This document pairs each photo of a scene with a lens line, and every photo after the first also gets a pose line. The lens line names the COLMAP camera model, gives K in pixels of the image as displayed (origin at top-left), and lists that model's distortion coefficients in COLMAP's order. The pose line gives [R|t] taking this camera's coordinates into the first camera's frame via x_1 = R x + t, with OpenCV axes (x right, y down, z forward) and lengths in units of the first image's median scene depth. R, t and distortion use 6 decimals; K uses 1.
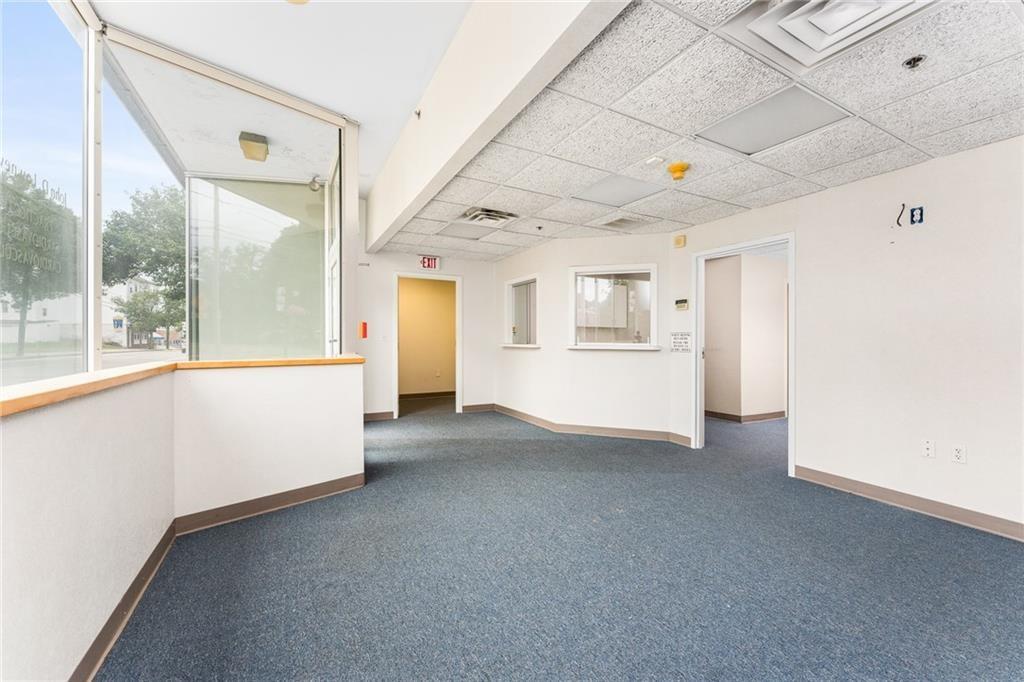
lens RADIAL K [[410.3, 0, 513.9], [0, 410.3, 334.4], [0, 0, 1]] dist [0.001321, -0.000214]
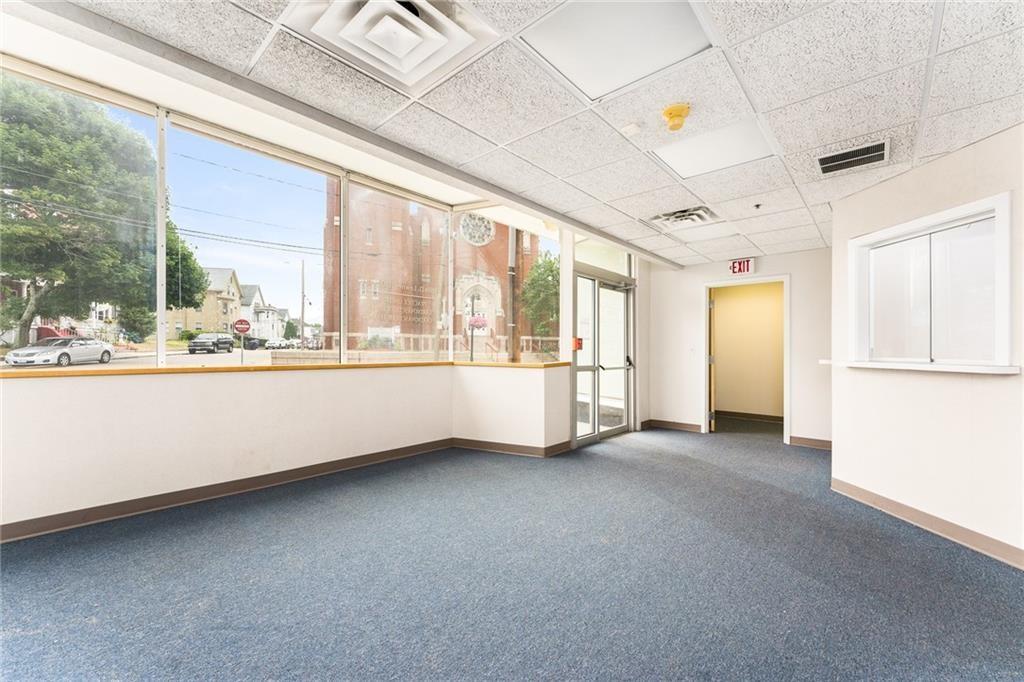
lens RADIAL K [[410.3, 0, 510.2], [0, 410.3, 350.1], [0, 0, 1]] dist [0.001321, -0.000214]
pose [[0.330533, -0.004635, -0.943783, 0.677648], [0.005716, 0.999979, -0.002909, 0.009192], [0.943777, -0.004433, 0.330553, 0.332387]]
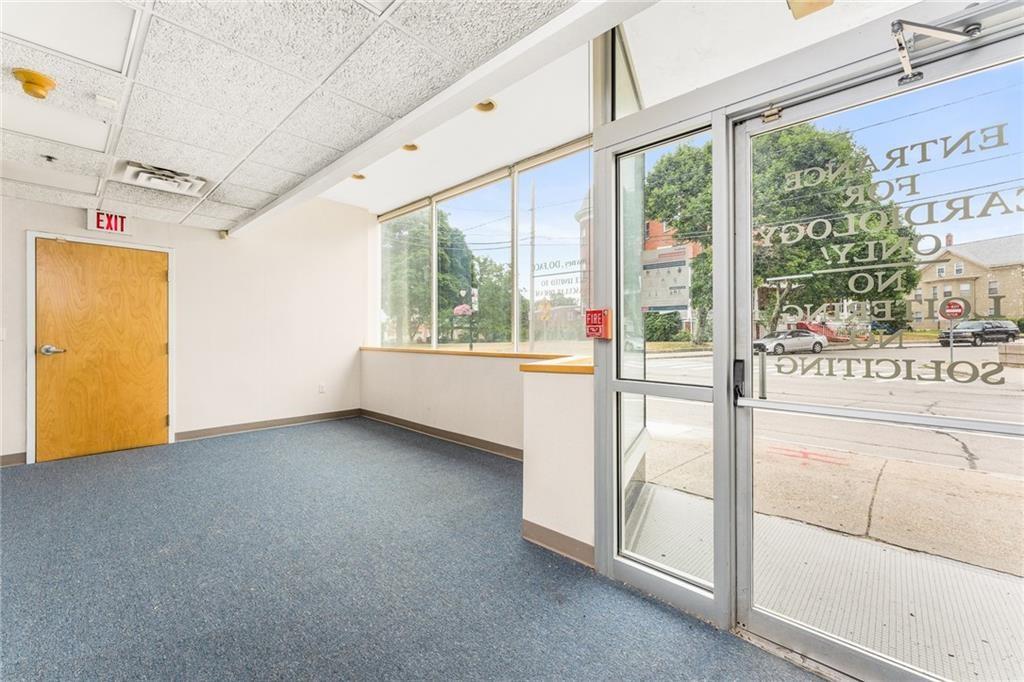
lens RADIAL K [[410.3, 0, 511.0], [0, 410.3, 339.7], [0, 0, 1]] dist [0.001321, -0.000214]
pose [[-0.945965, -0.010207, -0.324109, -0.076289], [-0.008808, 0.999944, -0.005783, 0.011573], [0.324150, -0.002615, -0.946002, 1.286551]]
